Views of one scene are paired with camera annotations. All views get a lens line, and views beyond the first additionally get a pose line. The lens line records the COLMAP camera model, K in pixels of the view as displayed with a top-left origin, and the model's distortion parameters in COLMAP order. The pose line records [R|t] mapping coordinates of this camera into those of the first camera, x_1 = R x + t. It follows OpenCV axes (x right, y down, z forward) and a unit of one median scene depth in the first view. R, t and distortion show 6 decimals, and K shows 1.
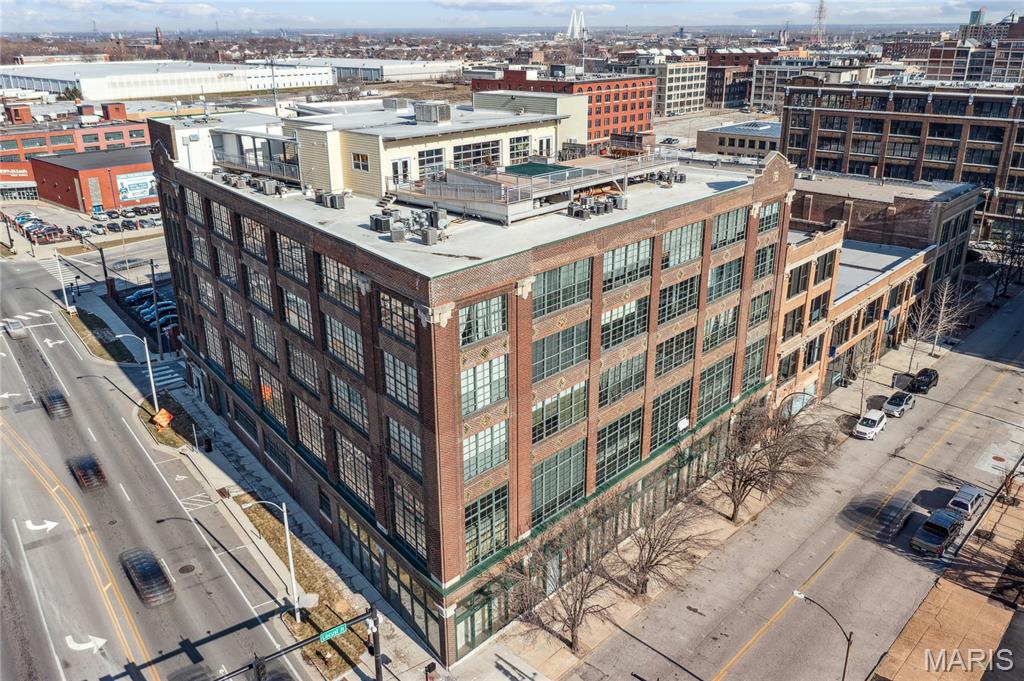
lens RADIAL K [[822.3, 0, 512.0], [0, 822.3, 340.5], [0, 0, 1]] dist [0.005147, 0.003344]
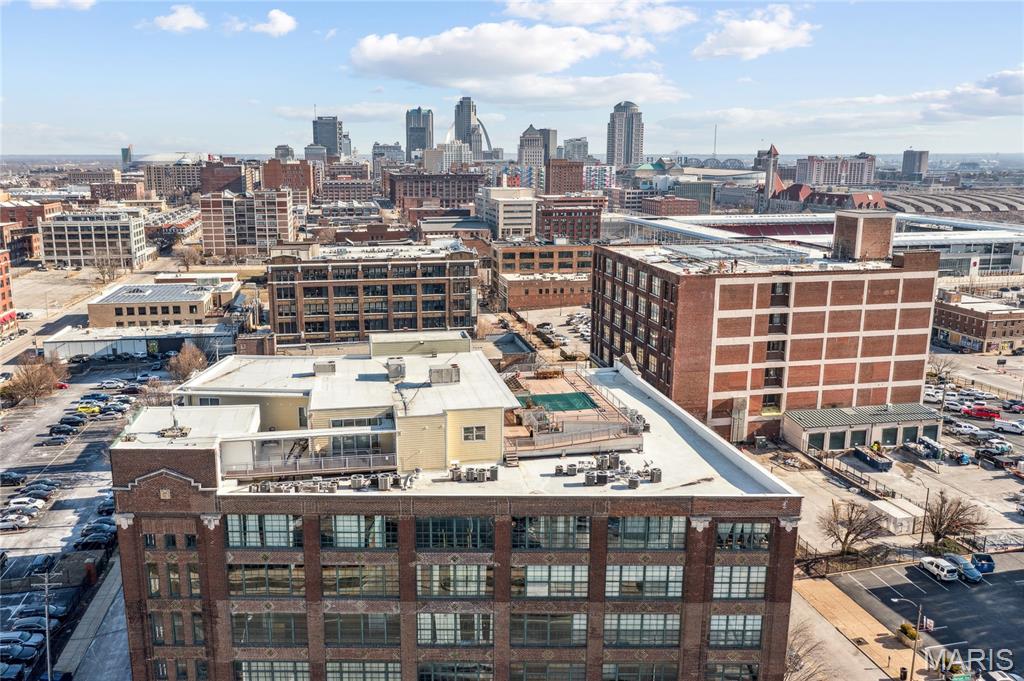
lens RADIAL K [[822.3, 0, 512.0], [0, 822.3, 340.5], [0, 0, 1]] dist [0.005147, 0.003344]
pose [[0.584139, -0.169607, 0.793735, -0.412496], [0.279911, 0.960026, -0.000857, -0.131935], [-0.761860, 0.222676, 0.608263, 0.110795]]
